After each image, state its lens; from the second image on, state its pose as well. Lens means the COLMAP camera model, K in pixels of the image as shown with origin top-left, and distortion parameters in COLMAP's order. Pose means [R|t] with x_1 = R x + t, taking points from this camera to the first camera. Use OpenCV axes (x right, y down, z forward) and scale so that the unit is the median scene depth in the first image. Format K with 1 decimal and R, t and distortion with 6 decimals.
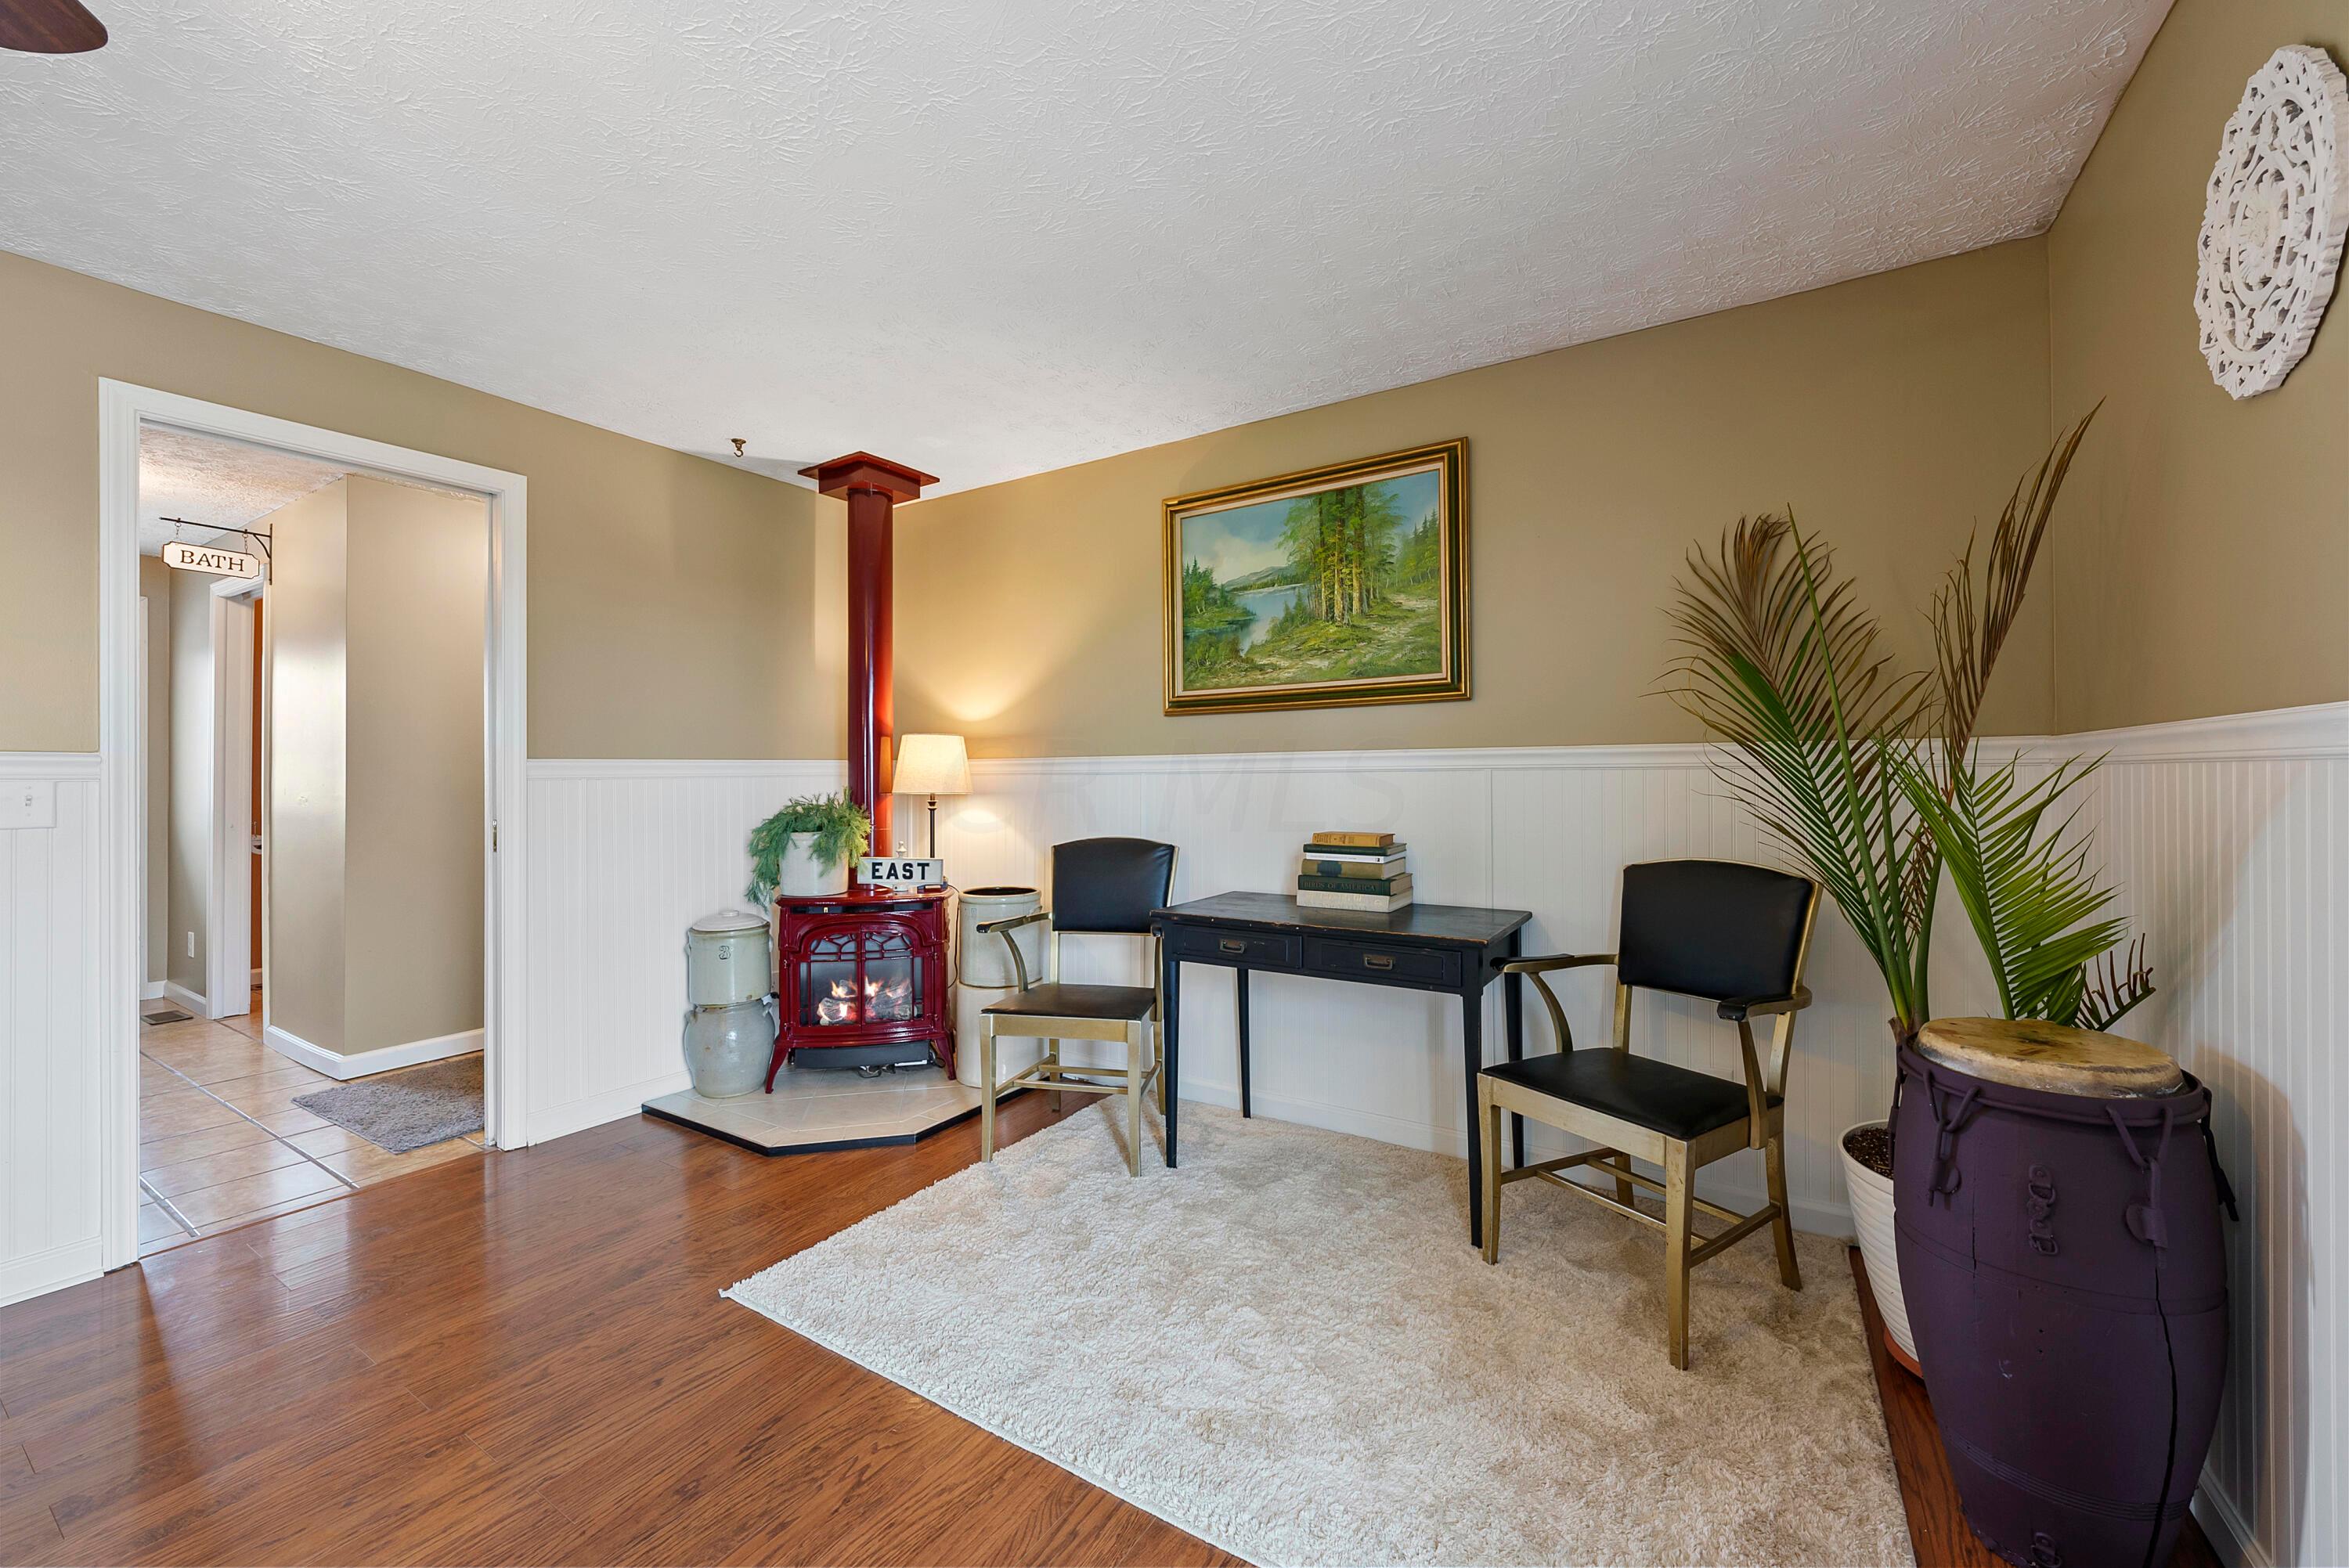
lens RADIAL K [[899.6, 0, 1189.0], [0, 899.6, 770.3], [0, 0, 1]] dist [-0.001630, 0.000394]
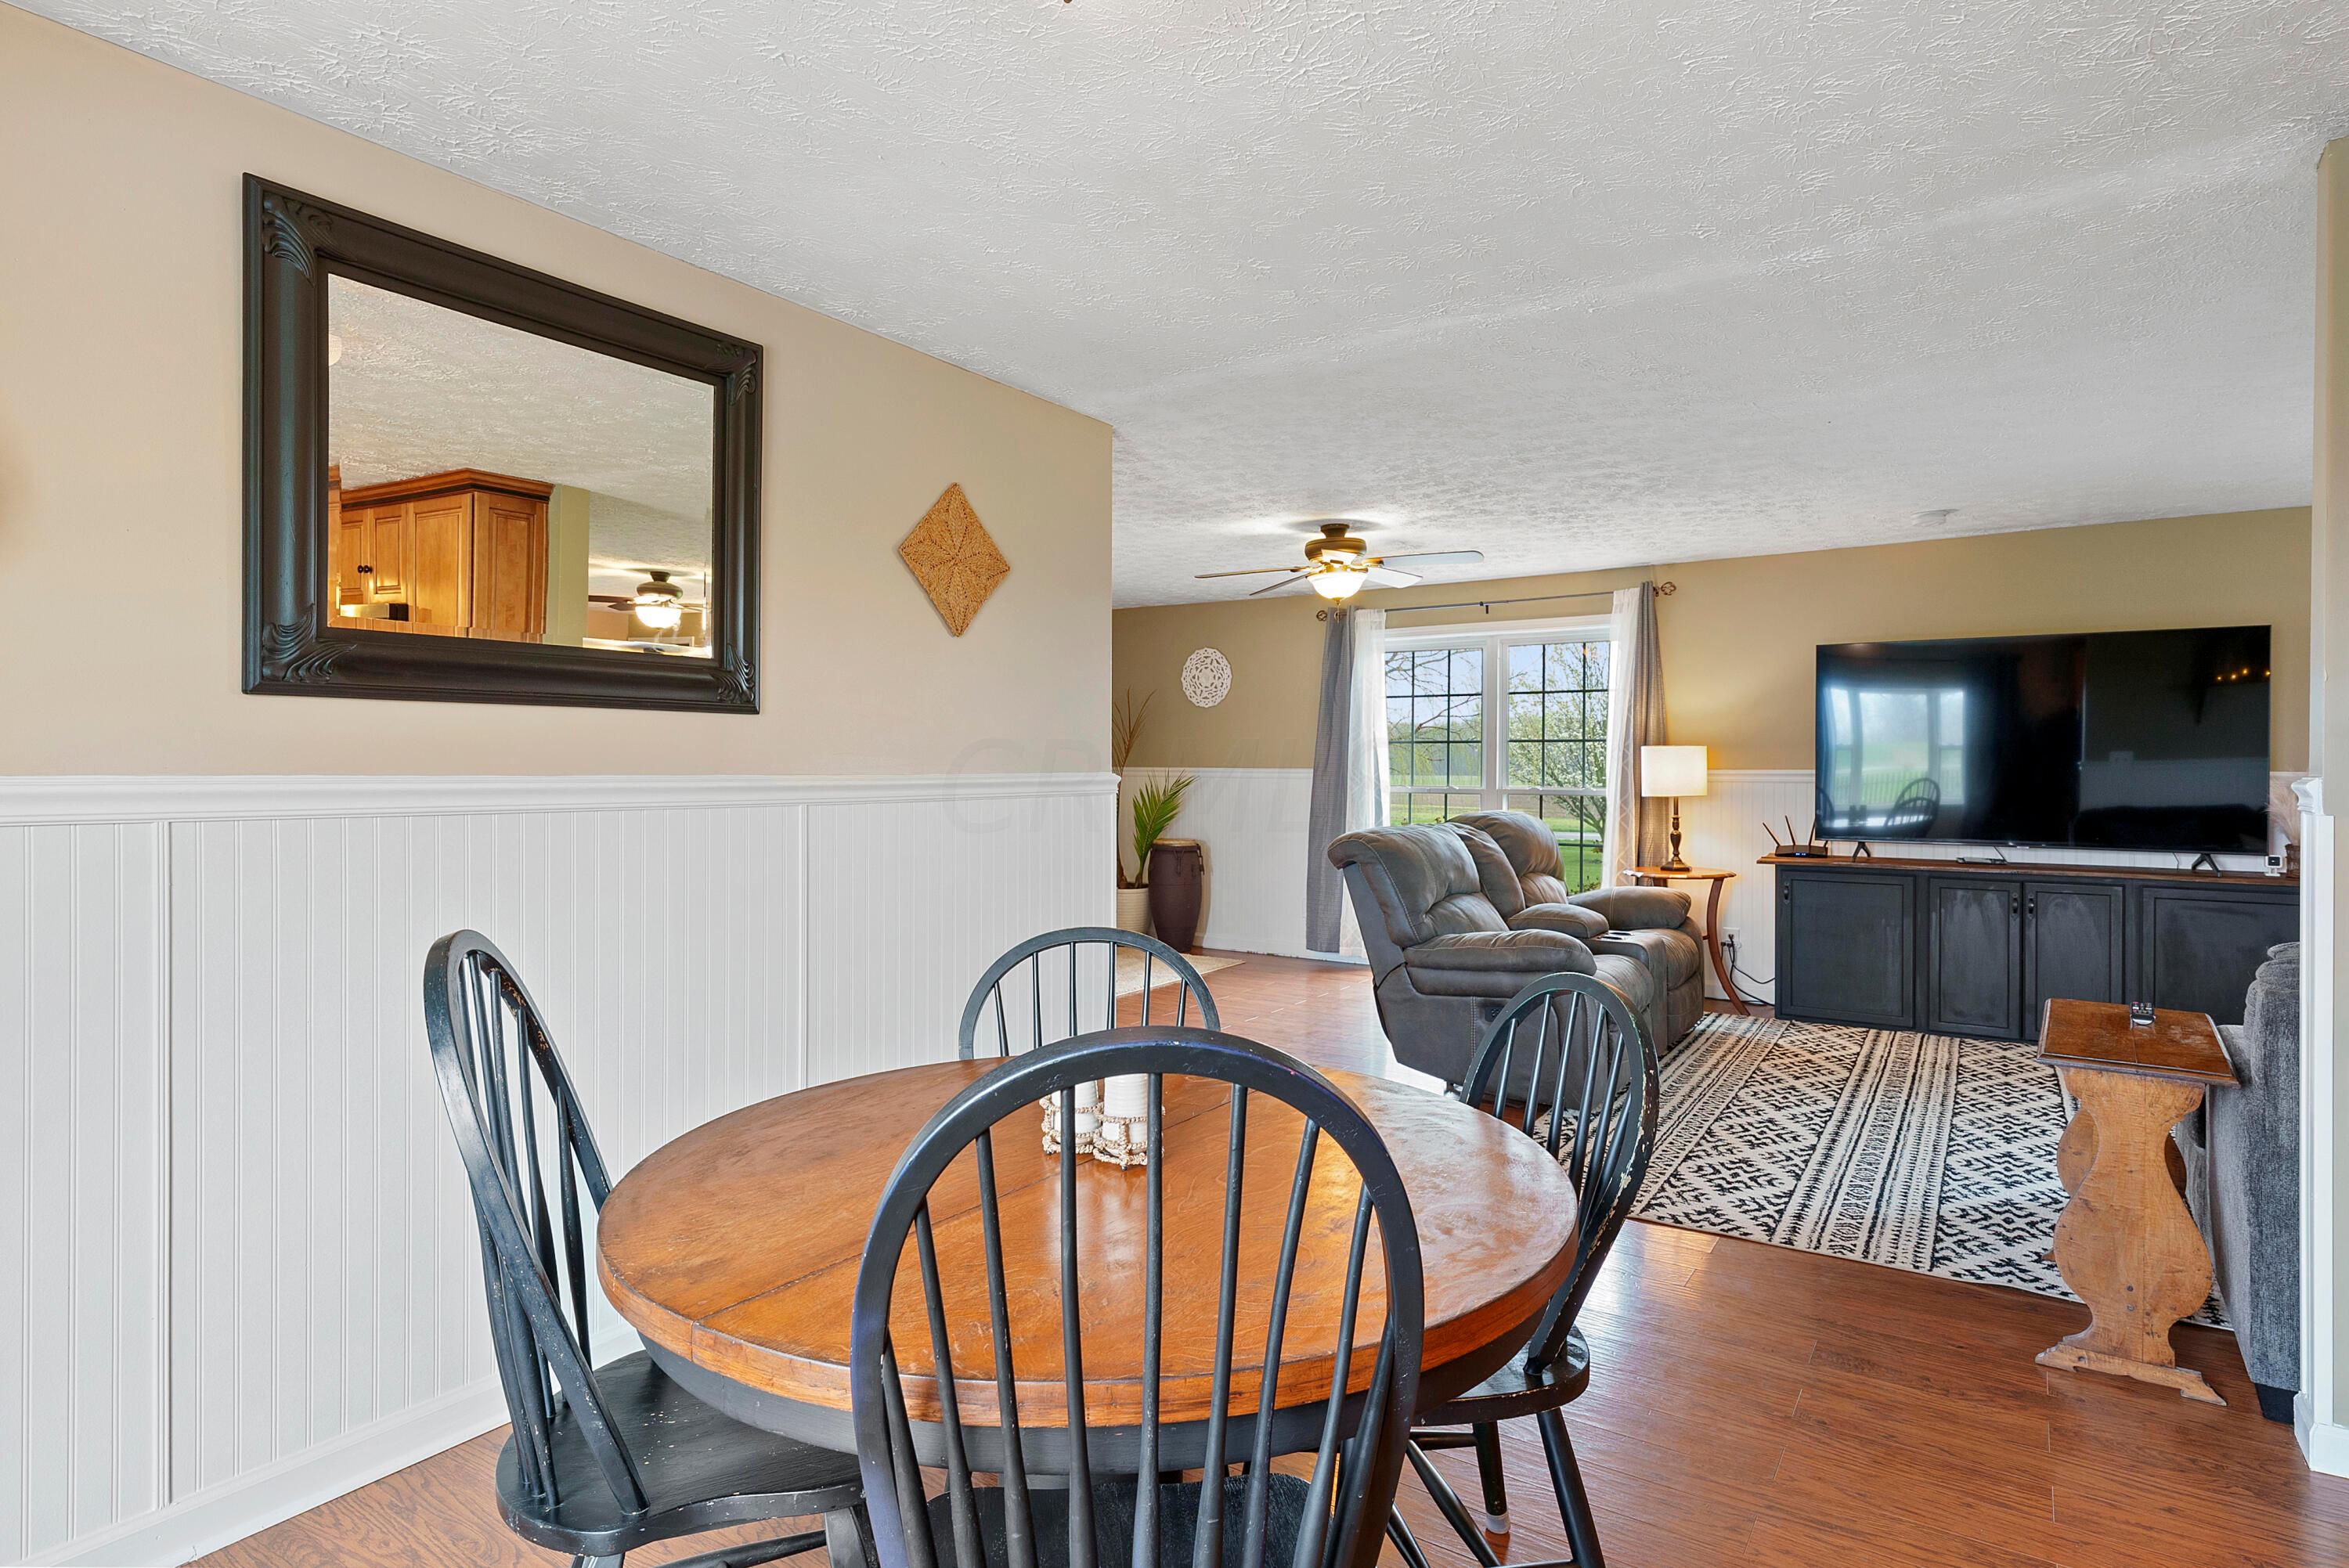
lens RADIAL K [[1234.7, 0, 1182.5], [0, 1234.7, 758.7], [0, 0, 1]] dist [0.000547, -0.000572]
pose [[0.032879, 0.010213, 0.999407, -2.364183], [-0.002137, 0.999946, -0.010148, -0.014744], [-0.999457, -0.001802, 0.032899, 0.352845]]
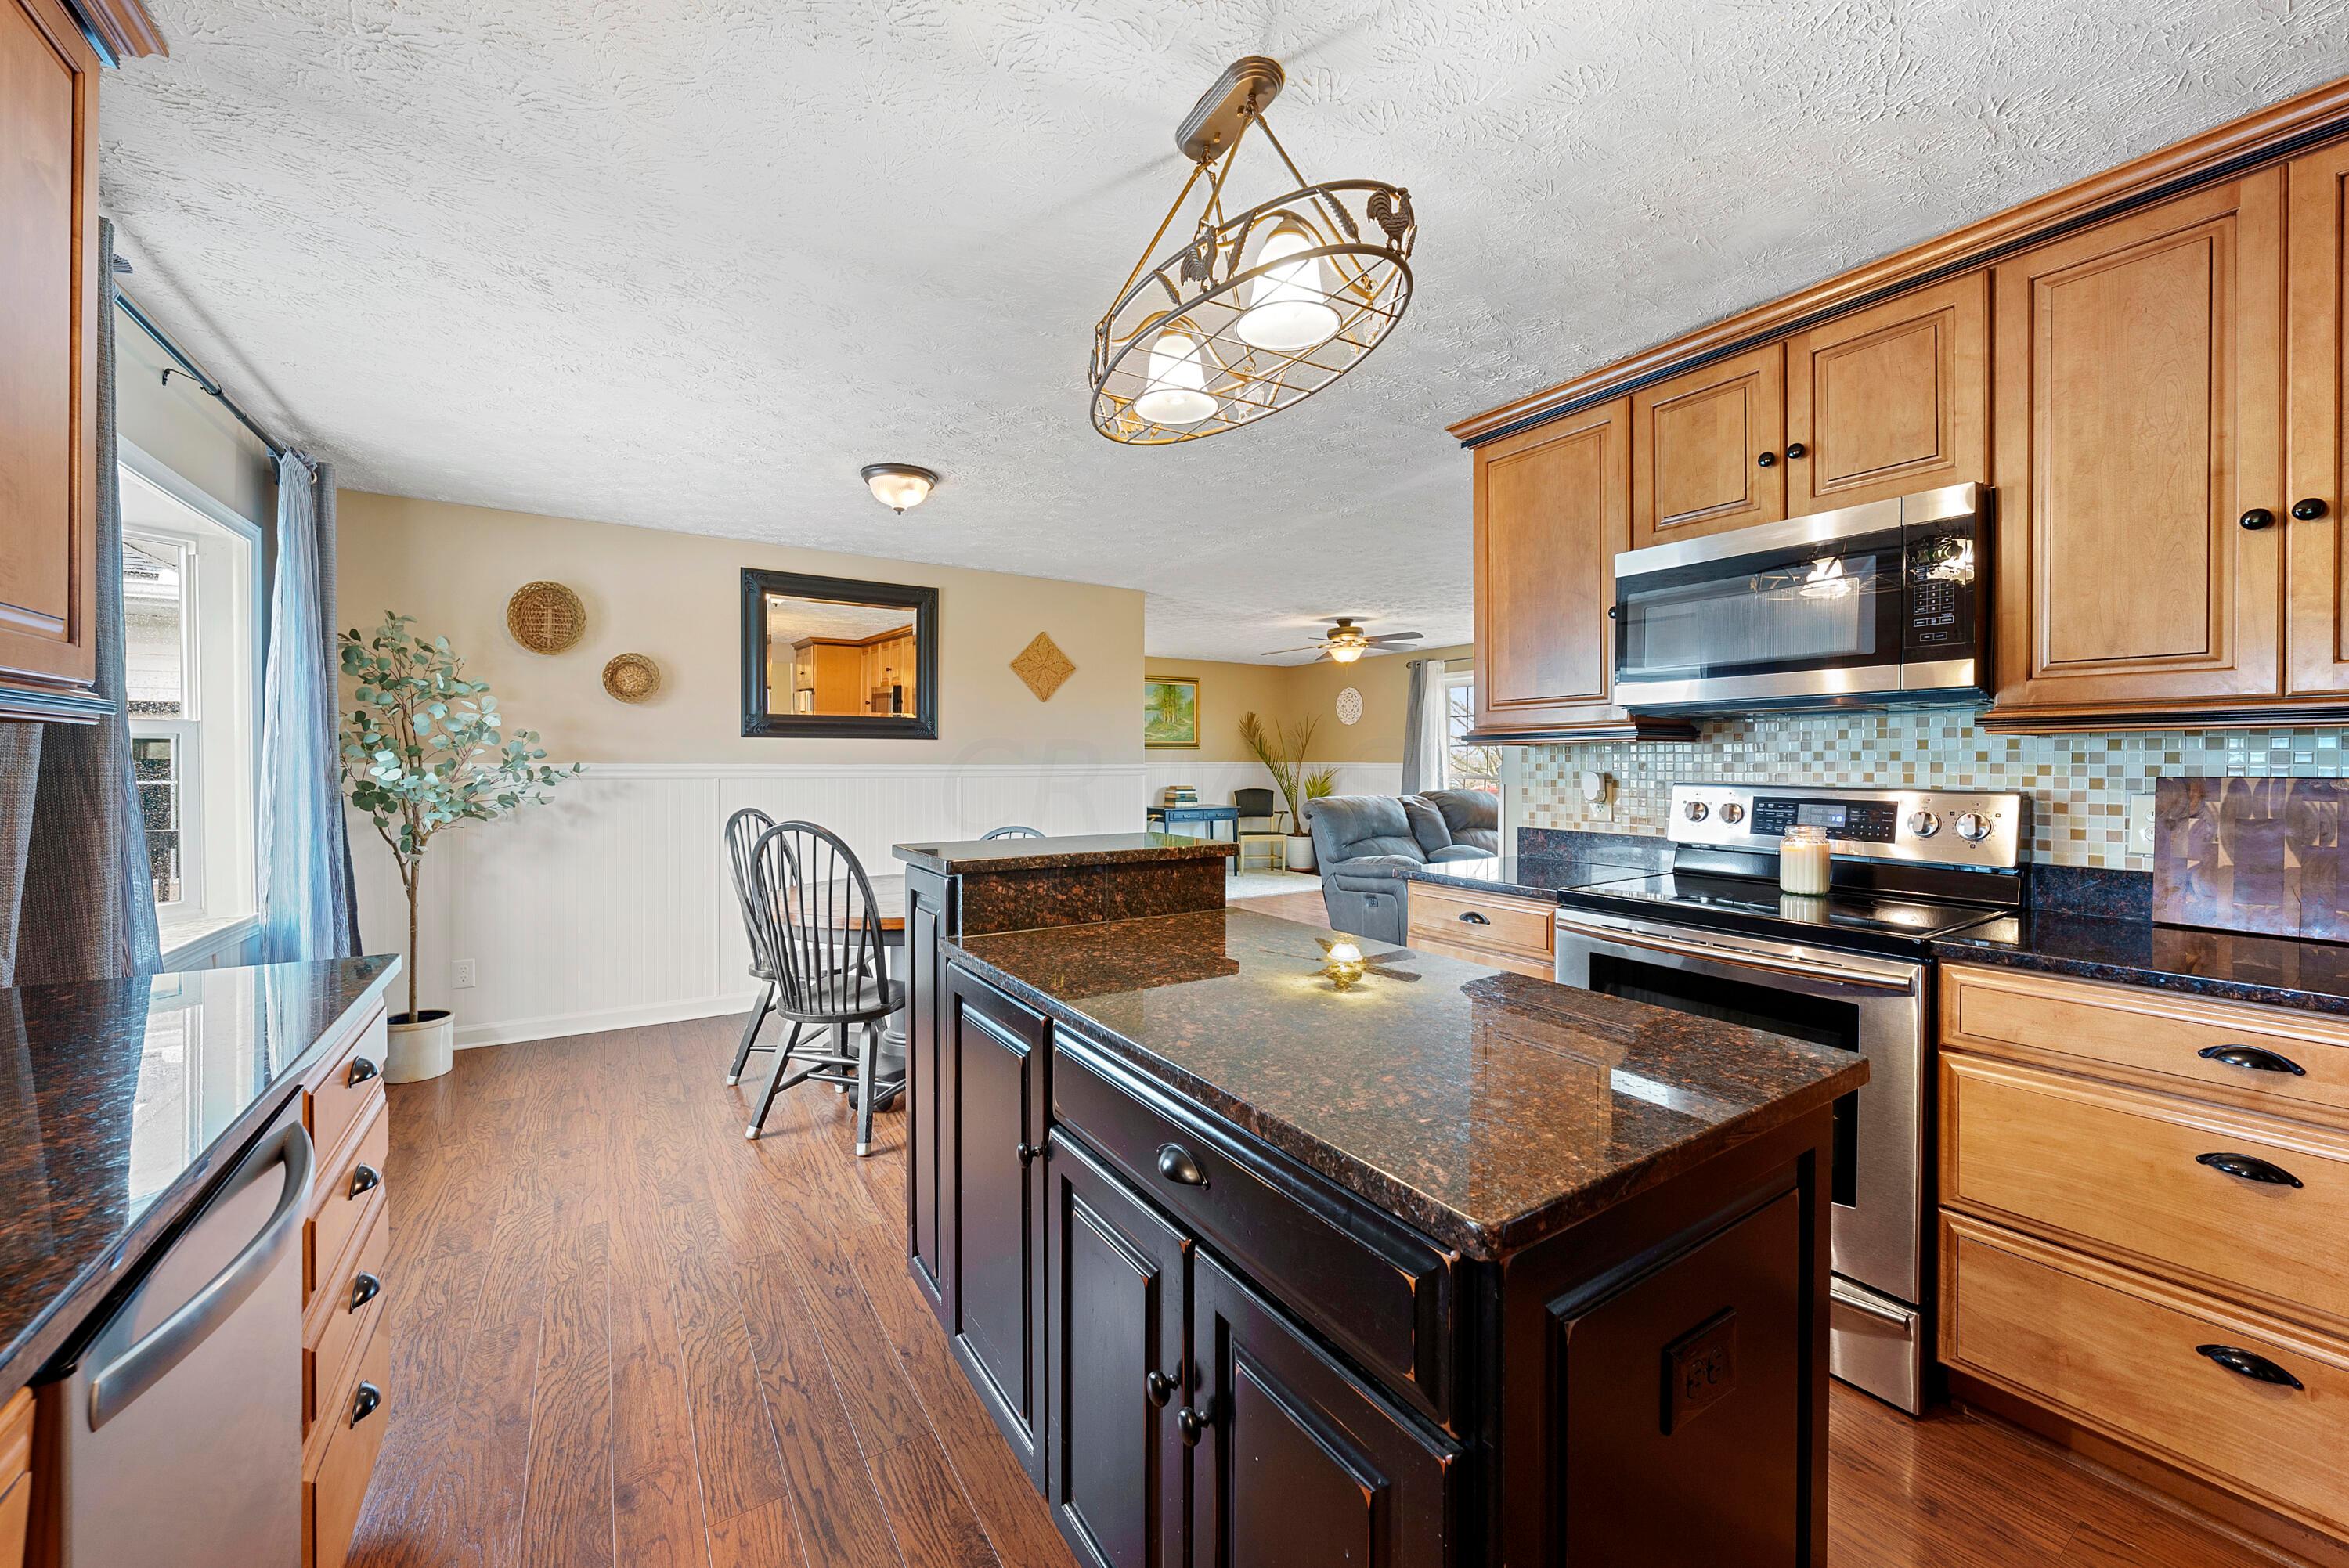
lens RADIAL K [[899.6, 0, 1189.0], [0, 899.6, 770.3], [0, 0, 1]] dist [-0.001630, 0.000394]
pose [[0.400548, -0.003185, 0.916270, -2.782963], [-0.002756, 0.999985, 0.004680, -0.009629], [-0.916272, -0.004400, 0.400533, -0.398890]]
